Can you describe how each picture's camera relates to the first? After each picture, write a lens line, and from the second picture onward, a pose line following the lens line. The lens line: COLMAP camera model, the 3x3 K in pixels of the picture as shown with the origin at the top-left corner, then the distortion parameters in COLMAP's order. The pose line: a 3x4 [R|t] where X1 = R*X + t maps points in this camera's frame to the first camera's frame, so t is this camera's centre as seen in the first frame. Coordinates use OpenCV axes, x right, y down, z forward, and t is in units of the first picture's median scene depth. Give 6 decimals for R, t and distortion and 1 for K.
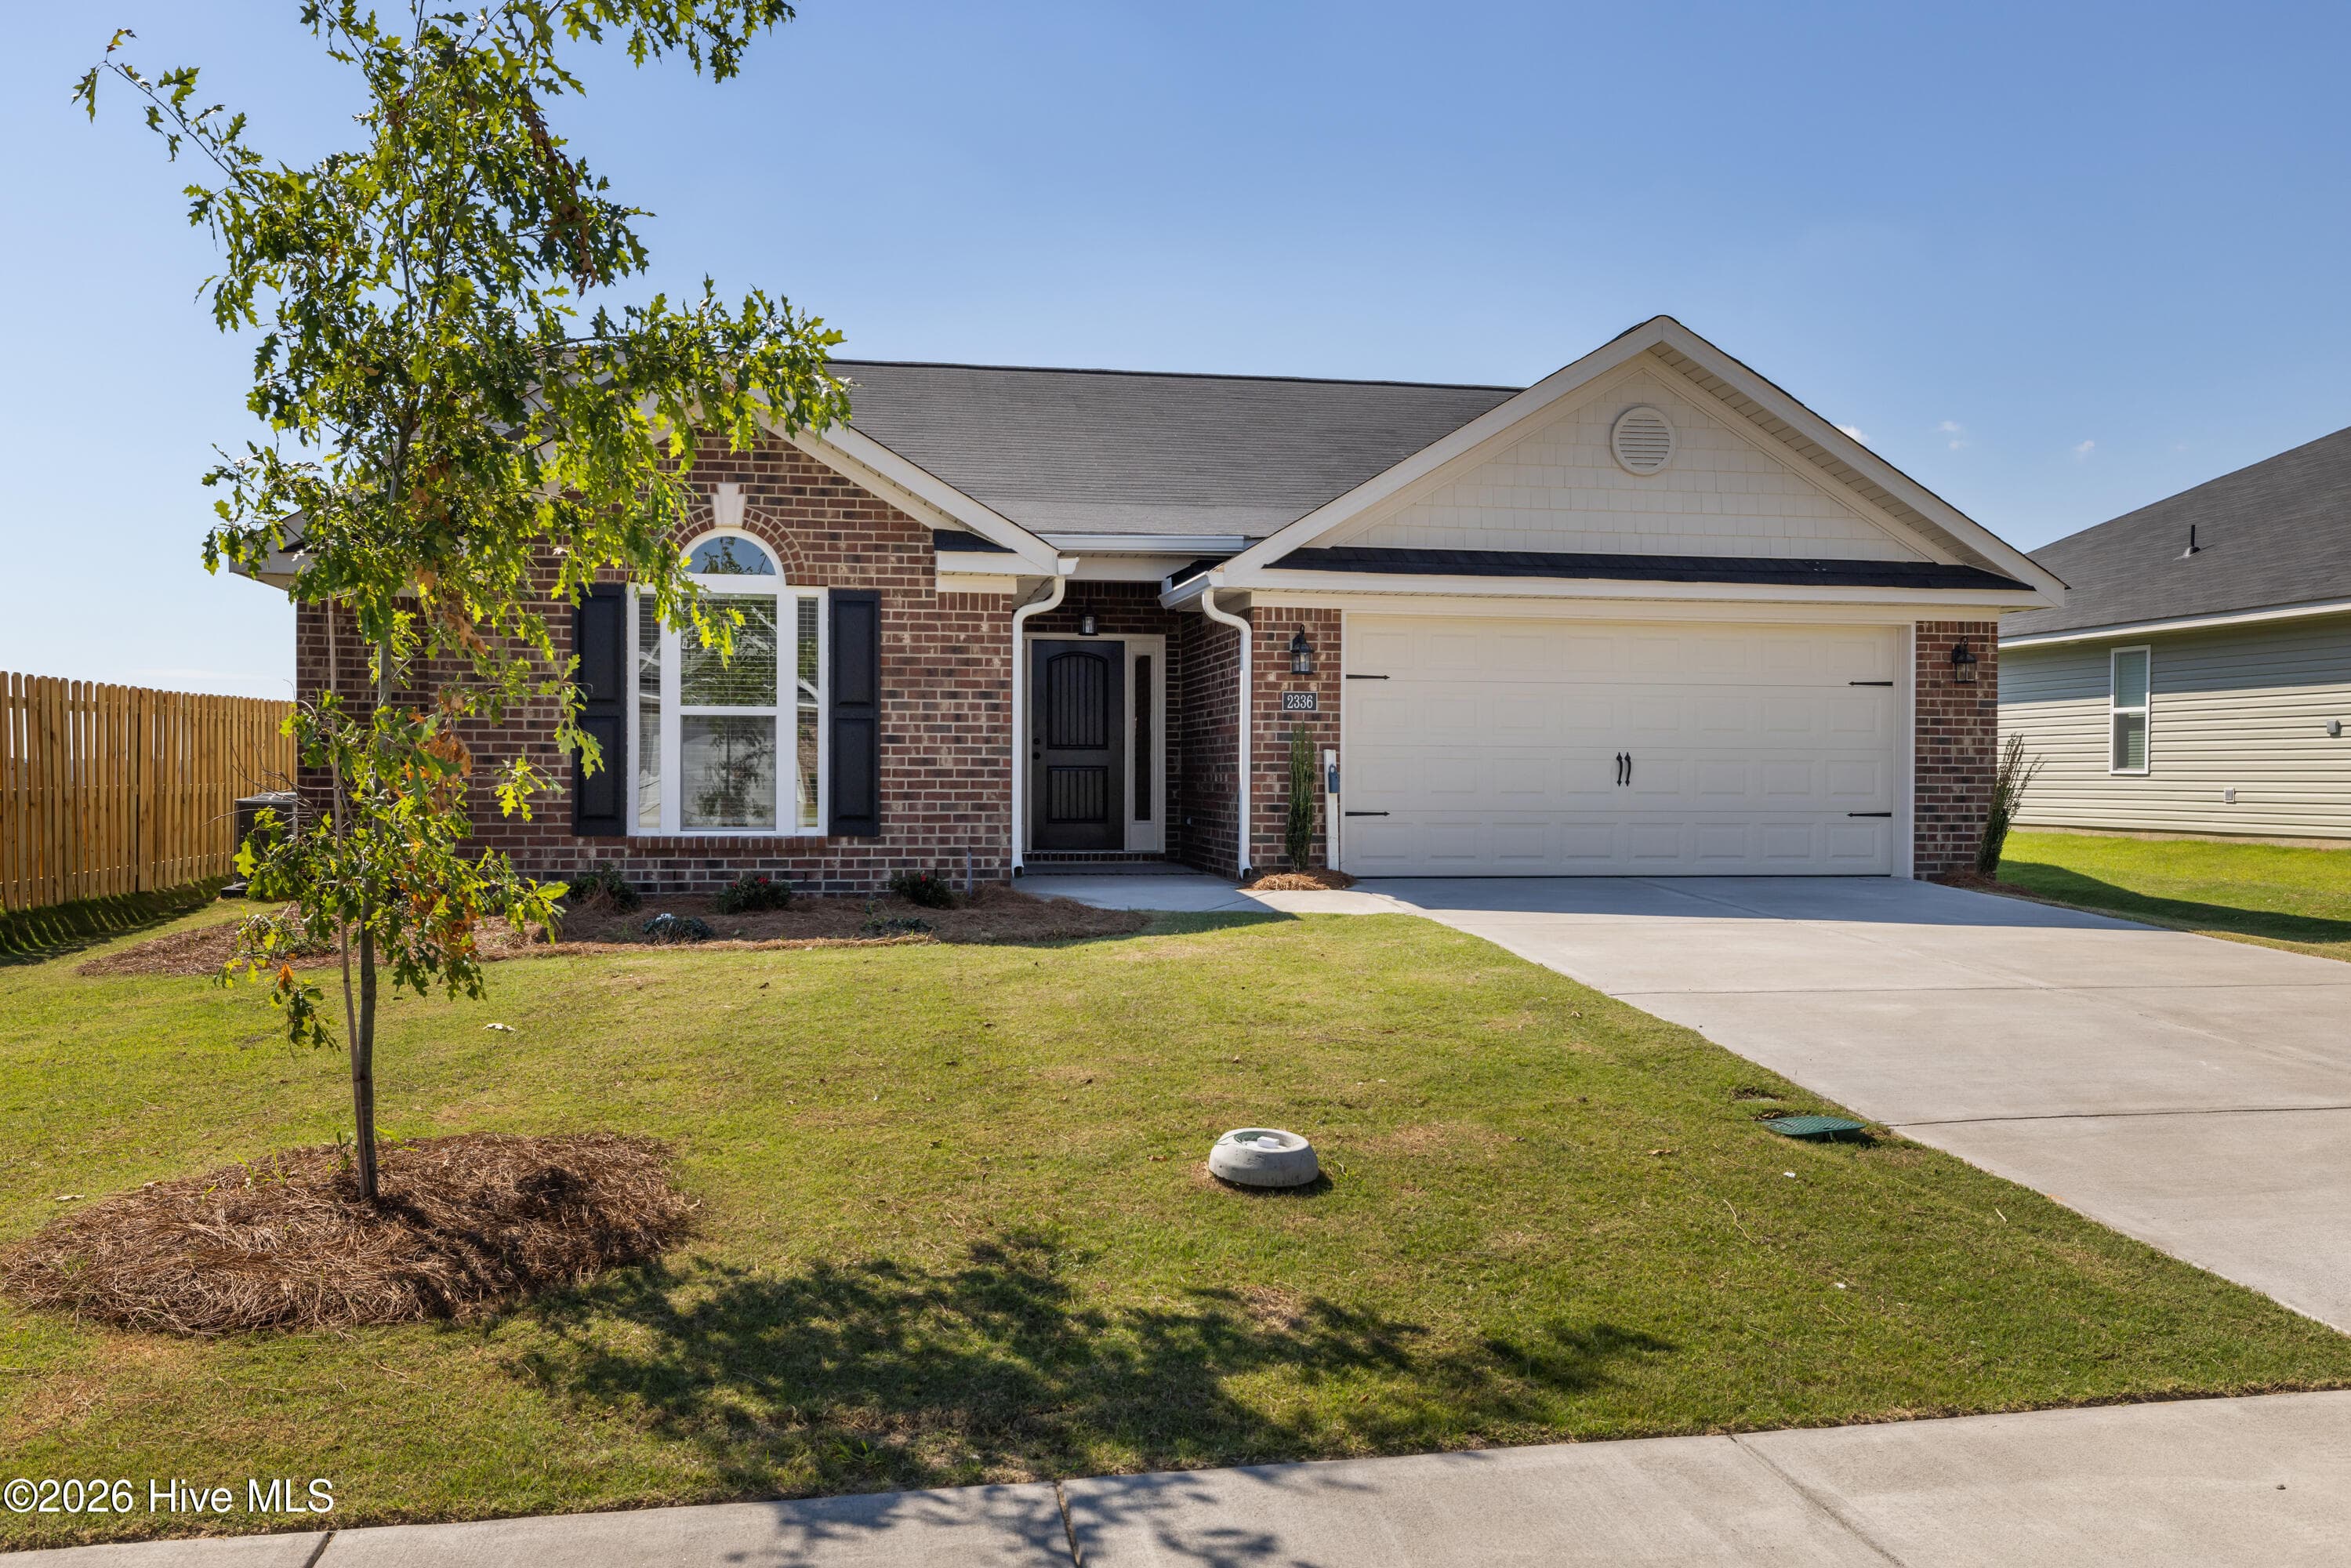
lens RADIAL K [[1849.2, 0, 1175.5], [0, 1849.2, 784.0], [0, 0, 1]] dist [0.000014, -0.012697]
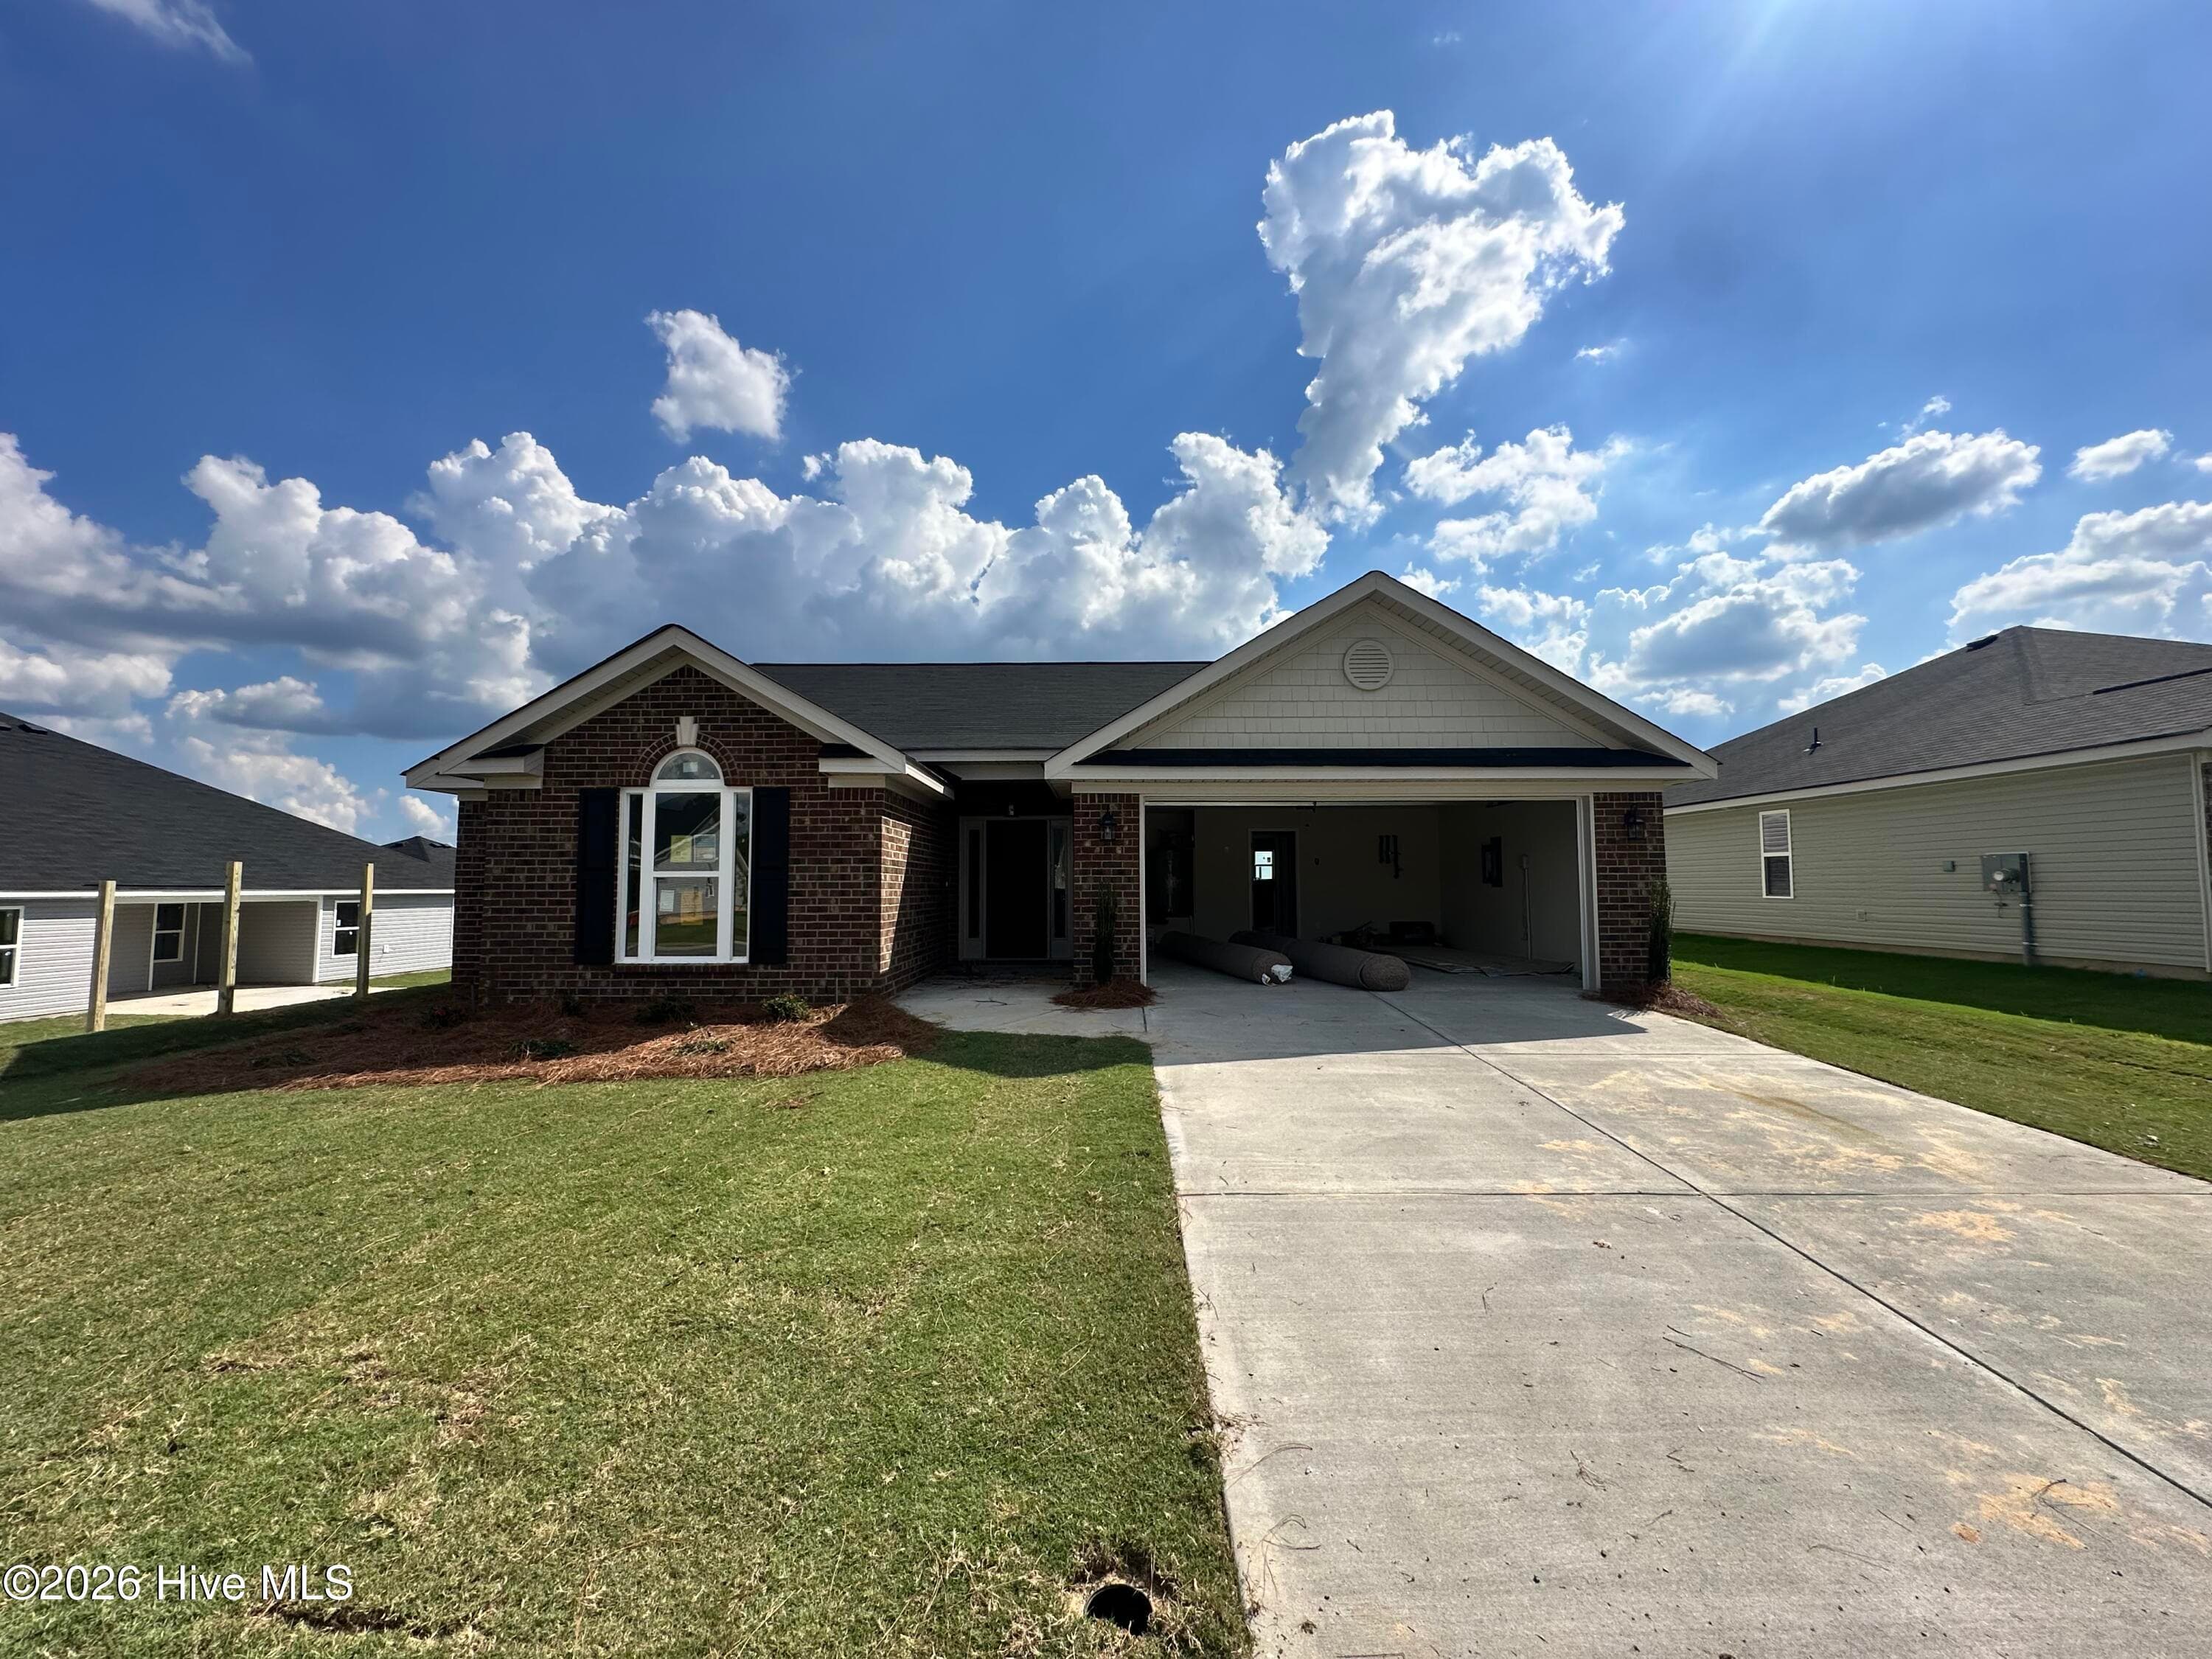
lens RADIAL K [[886.5, 0, 1096.7], [0, 886.5, 827.5], [0, 0, 1]] dist [0.002092, 0.000467]
pose [[0.983001, -0.020566, -0.182446, 0.192340], [0.007229, 0.997271, -0.073469, -0.022920], [0.183460, 0.070902, 0.980467, 0.379837]]
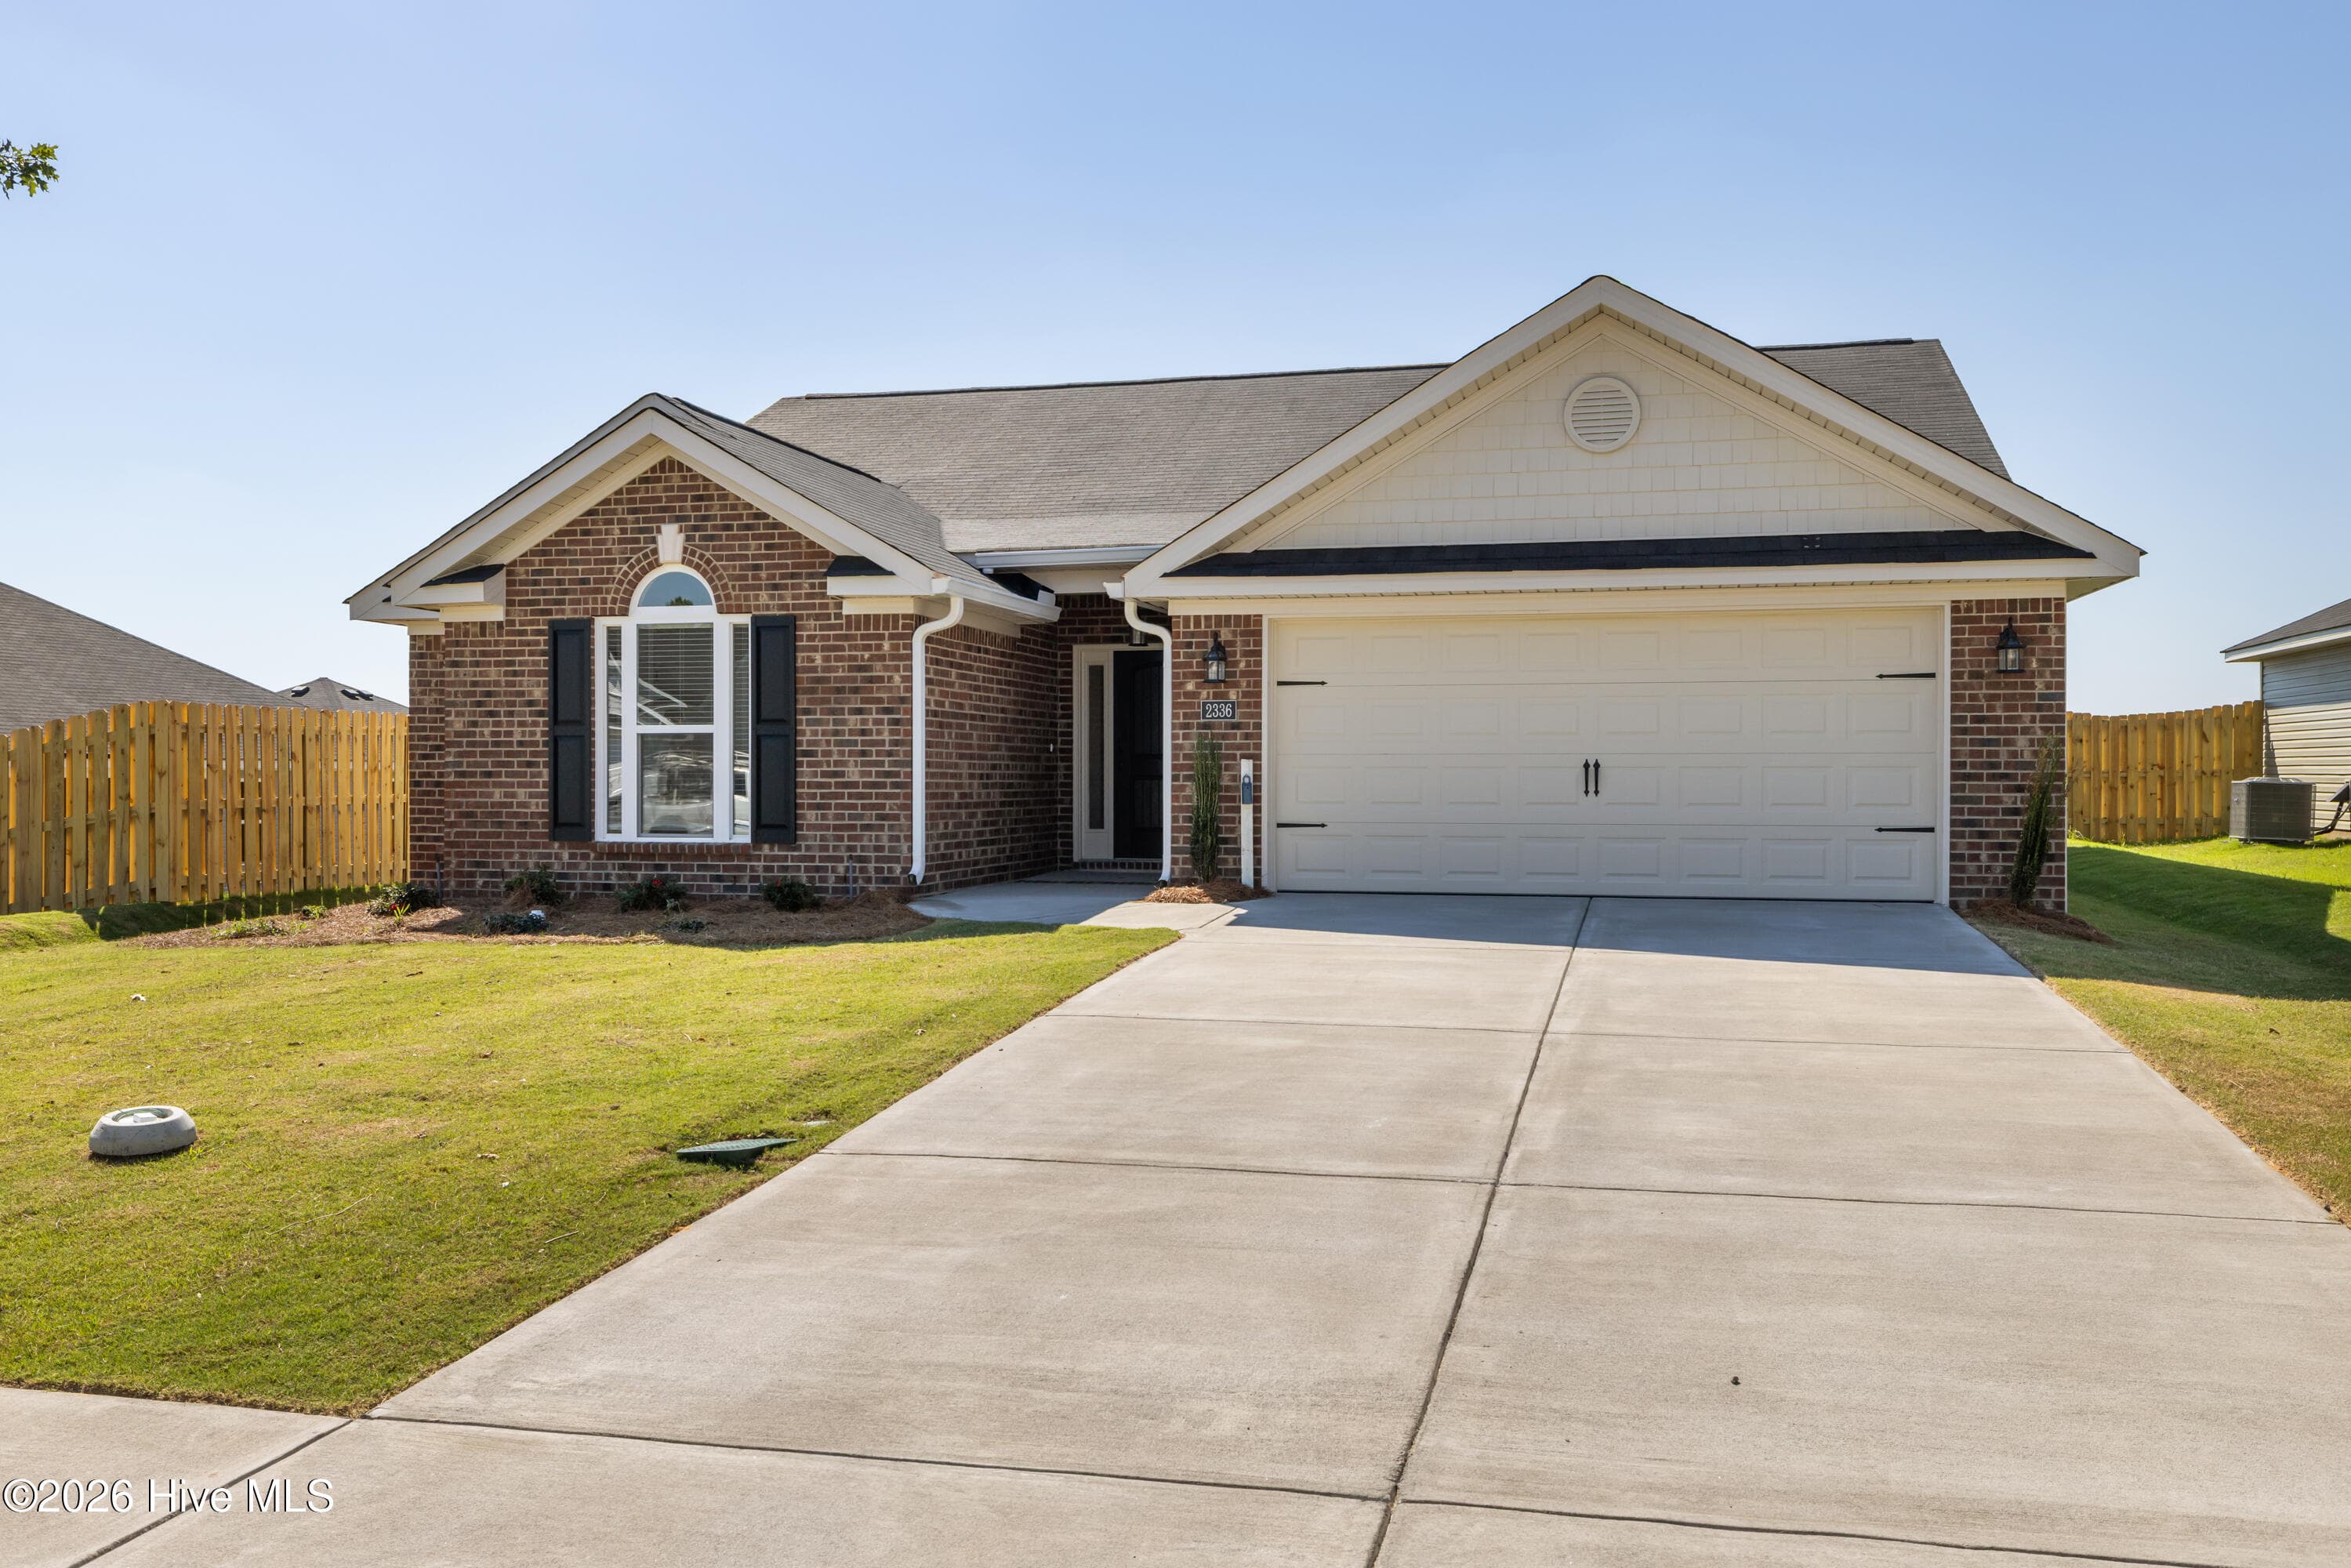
lens RADIAL K [[1892.3, 0, 1175.5], [0, 1892.3, 784.0], [0, 0, 1]] dist [0.007729, -0.034157]
pose [[0.918412, -0.002235, -0.395620, 0.476217], [0.002034, 0.999998, -0.000927, -0.004971], [0.395621, 0.000047, 0.918414, 0.075406]]
